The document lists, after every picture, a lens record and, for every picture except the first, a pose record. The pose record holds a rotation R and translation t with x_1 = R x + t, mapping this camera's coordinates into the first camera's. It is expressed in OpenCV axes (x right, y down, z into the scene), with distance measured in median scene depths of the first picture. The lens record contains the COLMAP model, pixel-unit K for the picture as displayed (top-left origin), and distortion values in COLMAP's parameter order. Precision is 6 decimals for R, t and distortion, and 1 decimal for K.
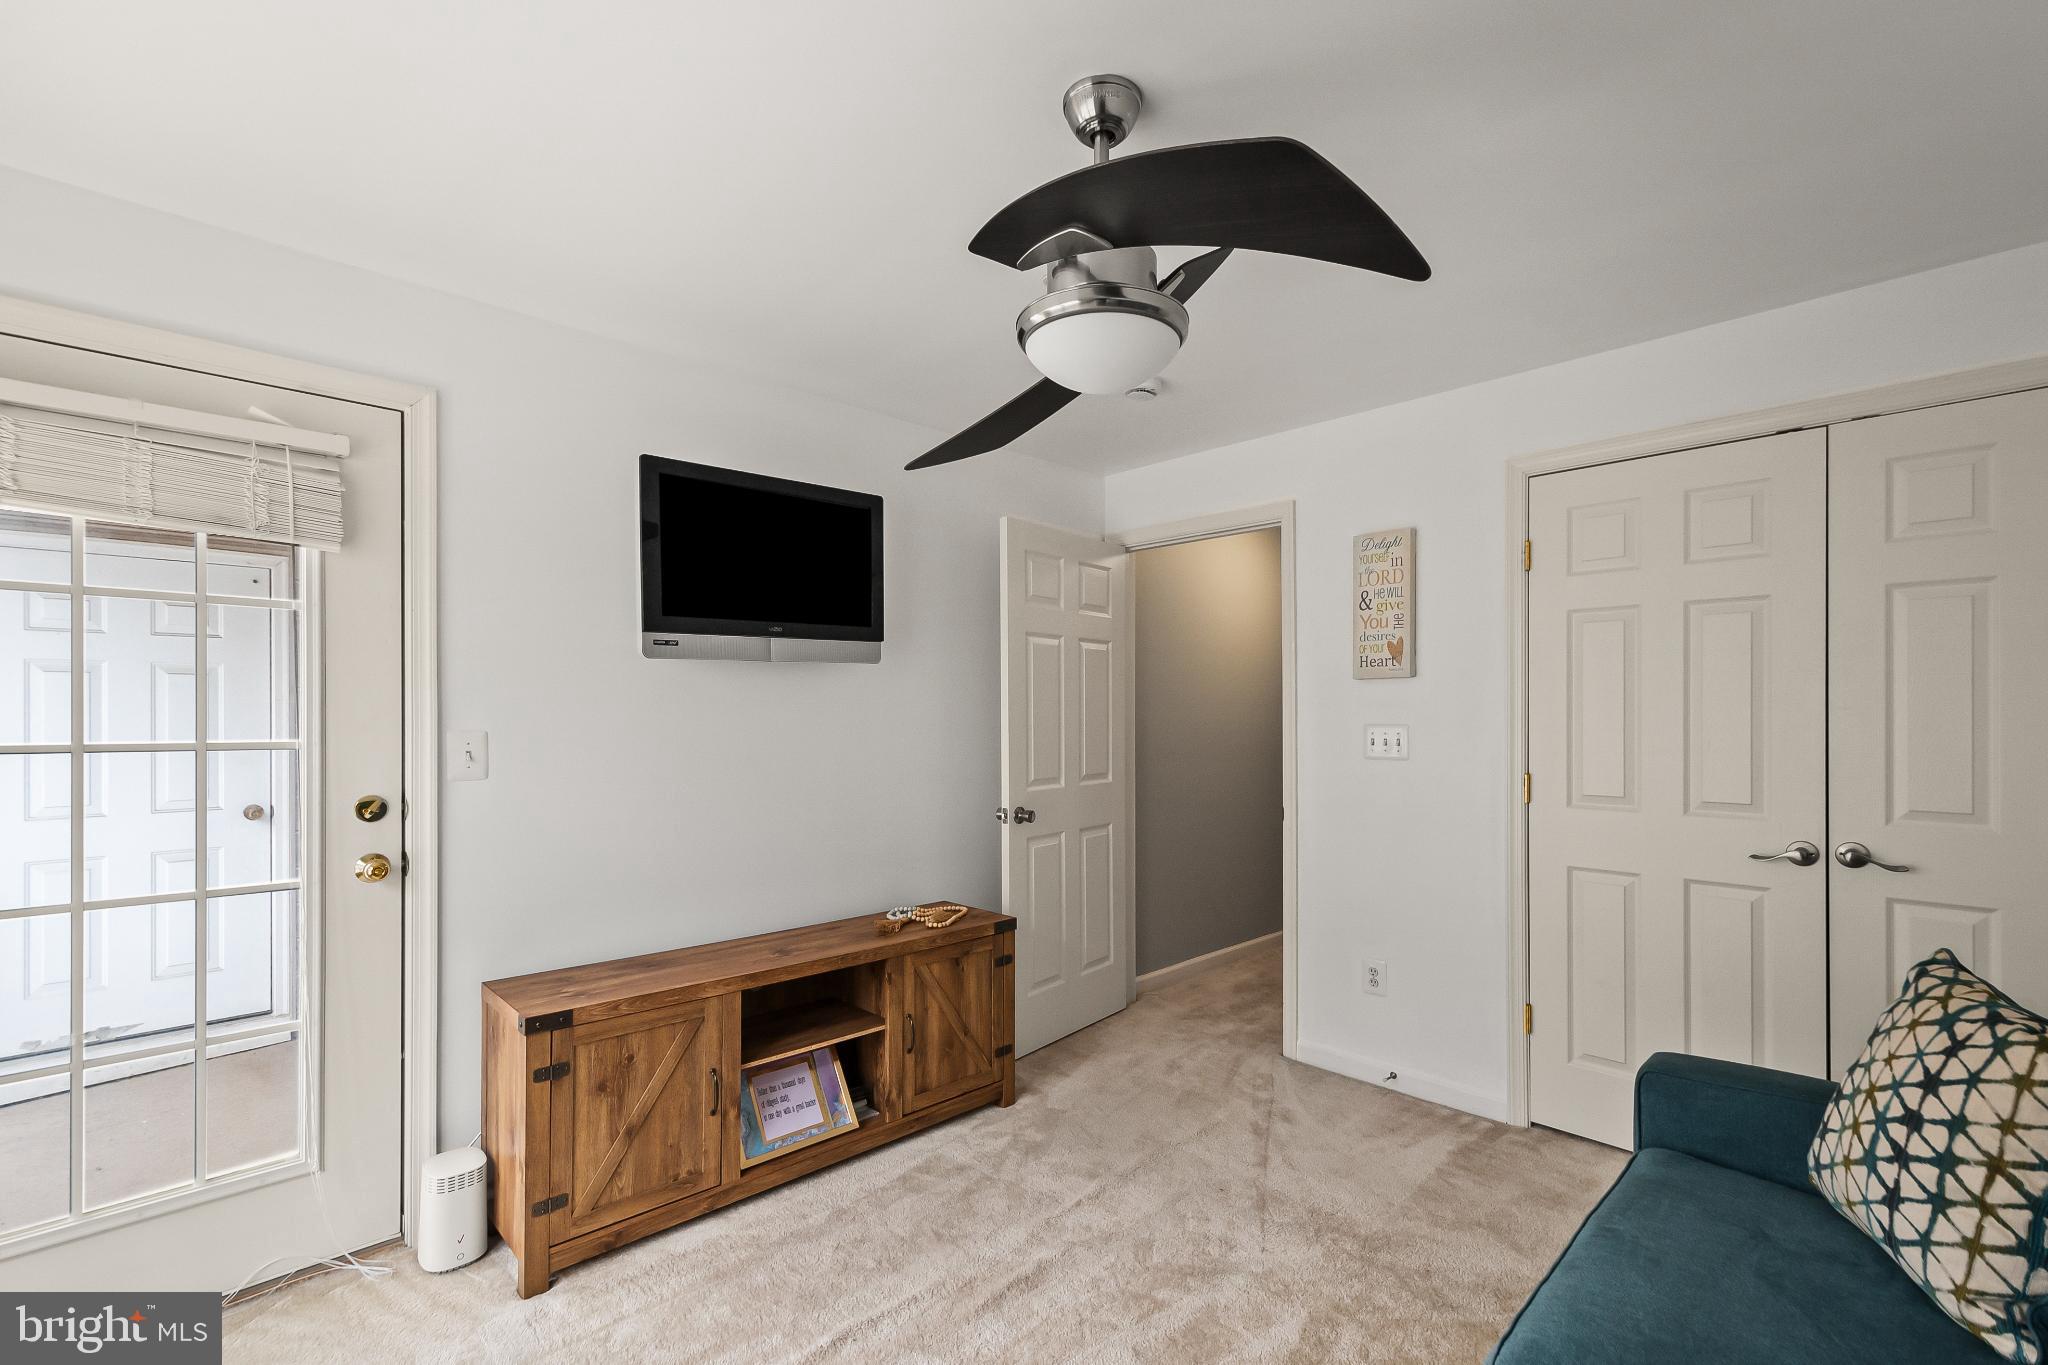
lens RADIAL K [[907.6, 0, 1038.2], [0, 907.6, 712.9], [0, 0, 1]] dist [0.010742, -0.000829]
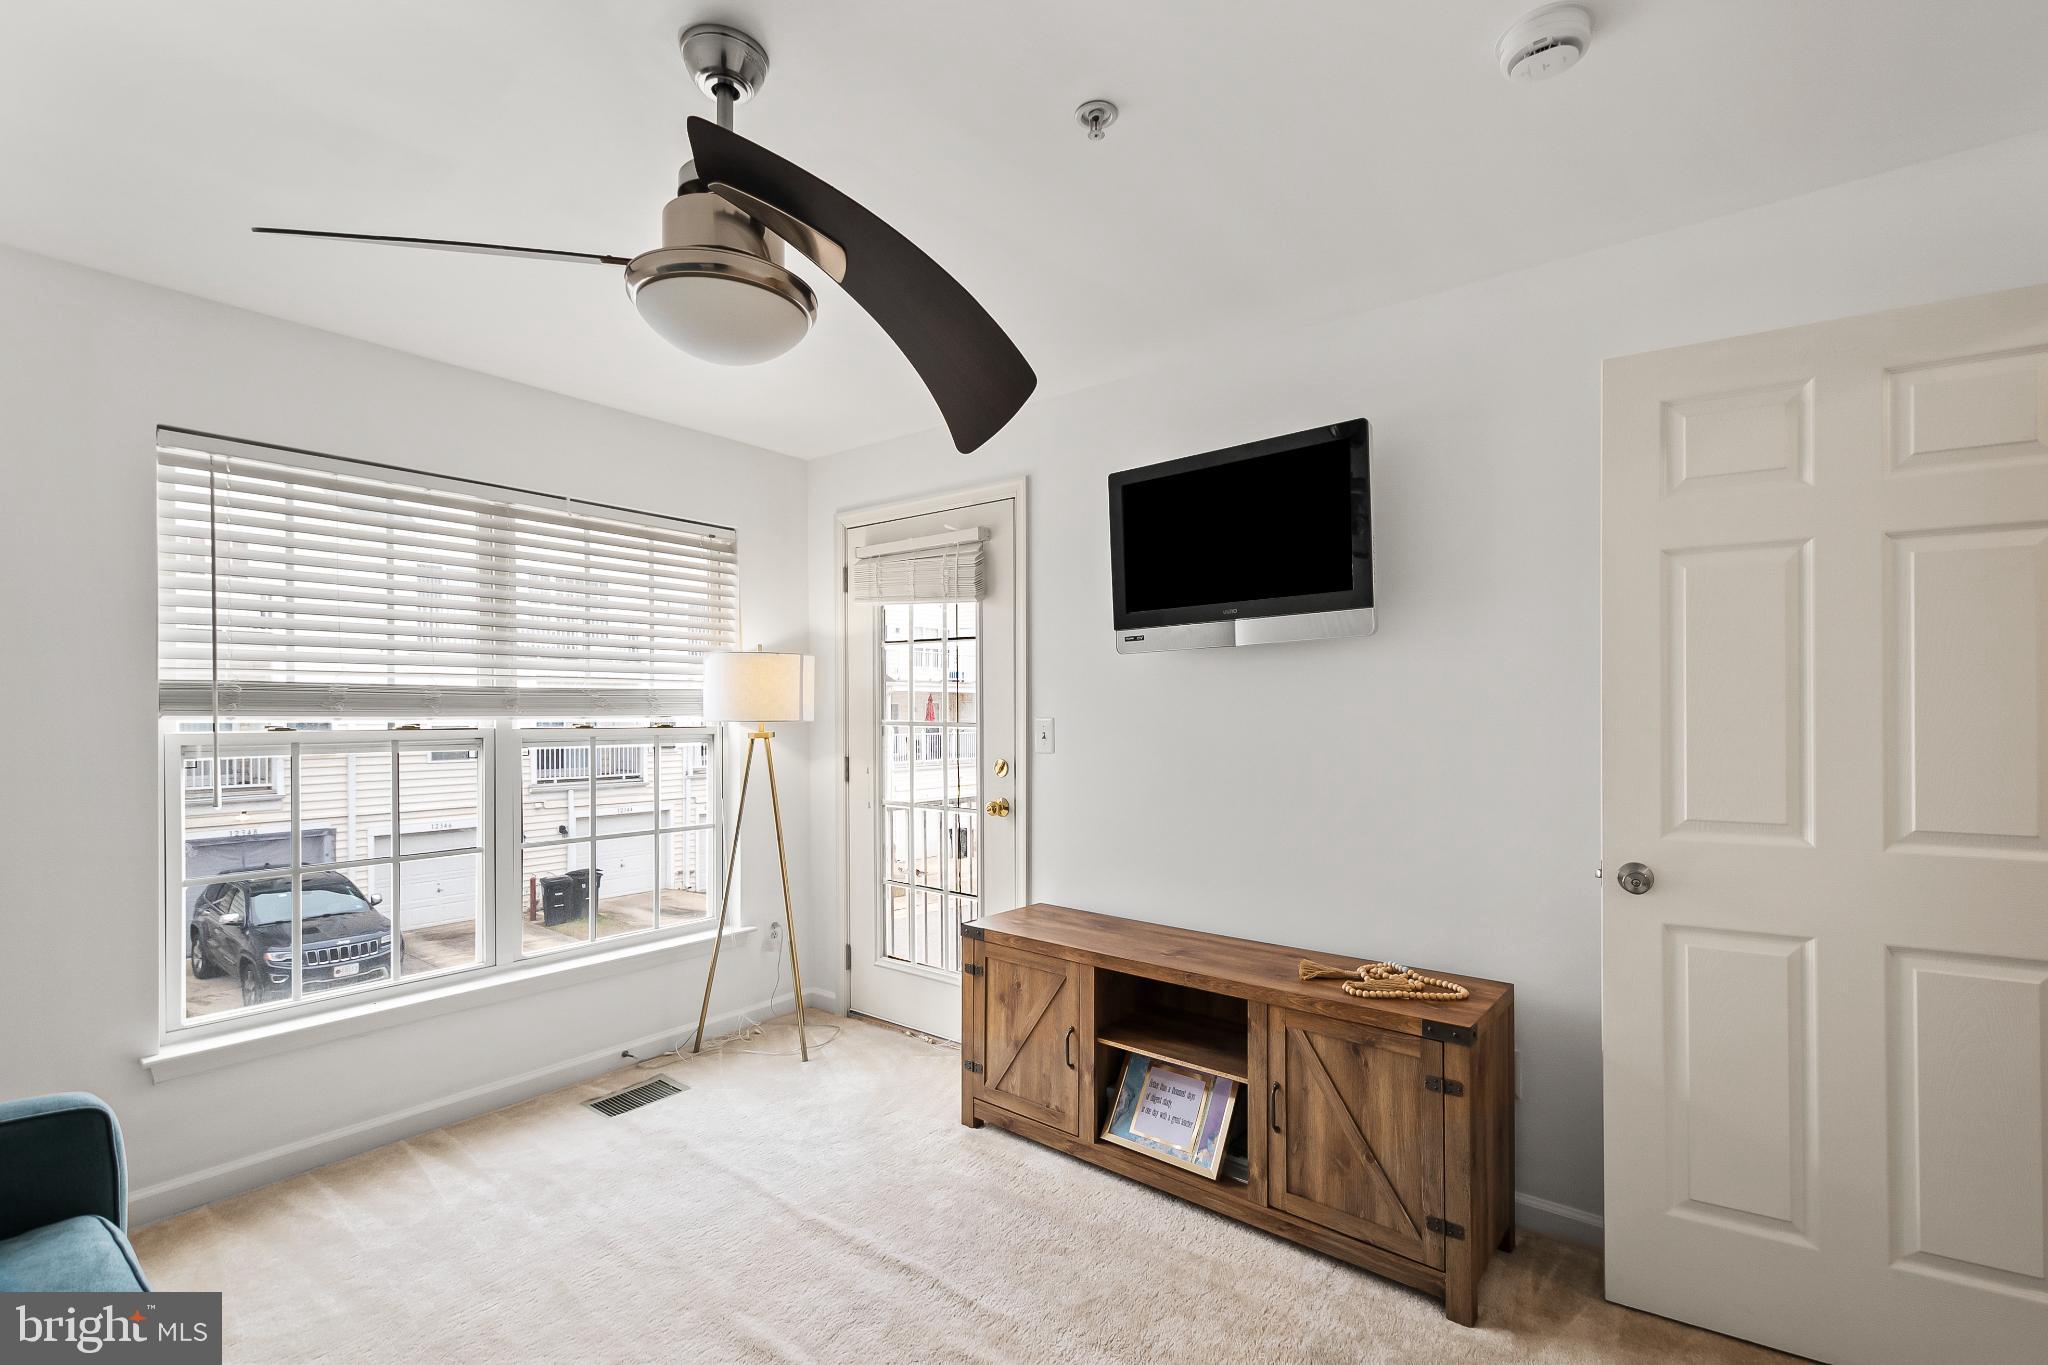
lens RADIAL K [[907.6, 0, 1038.2], [0, 907.6, 712.9], [0, 0, 1]] dist [0.010742, -0.000829]
pose [[0.122344, 0.003466, -0.992482, 0.663360], [0.009060, 0.999948, 0.004609, 0.006225], [0.992446, -0.009556, 0.122307, 0.758686]]
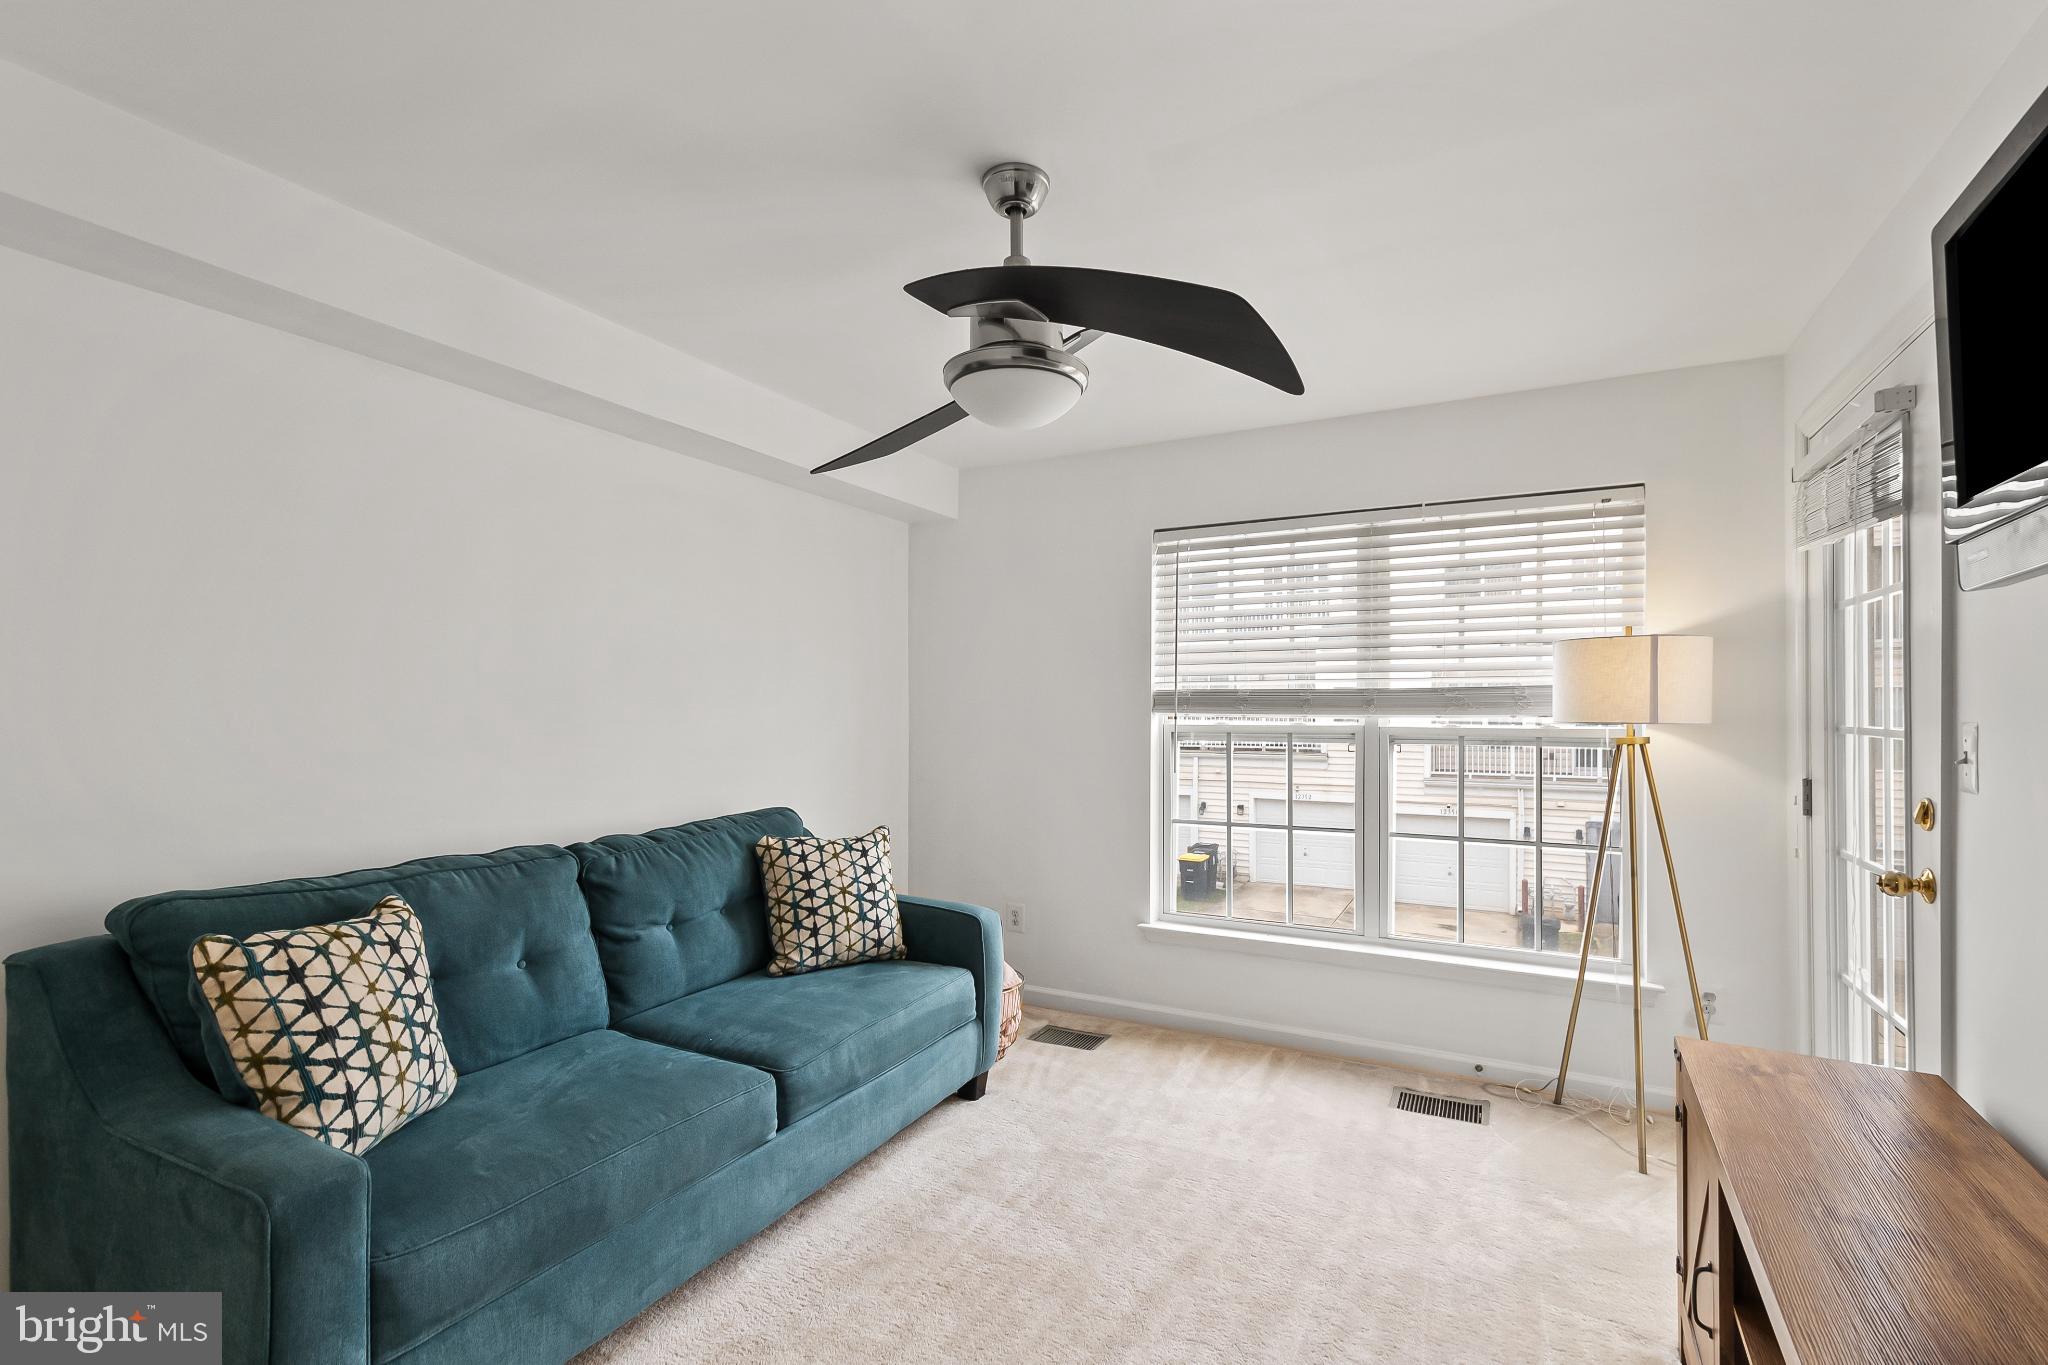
lens RADIAL K [[907.6, 0, 1038.2], [0, 907.6, 712.9], [0, 0, 1]] dist [0.010742, -0.000829]
pose [[-0.954457, 0.004280, -0.298317, 0.245584], [0.004982, 0.999986, -0.001593, 0.006334], [0.298307, -0.003007, -0.954465, 1.346049]]
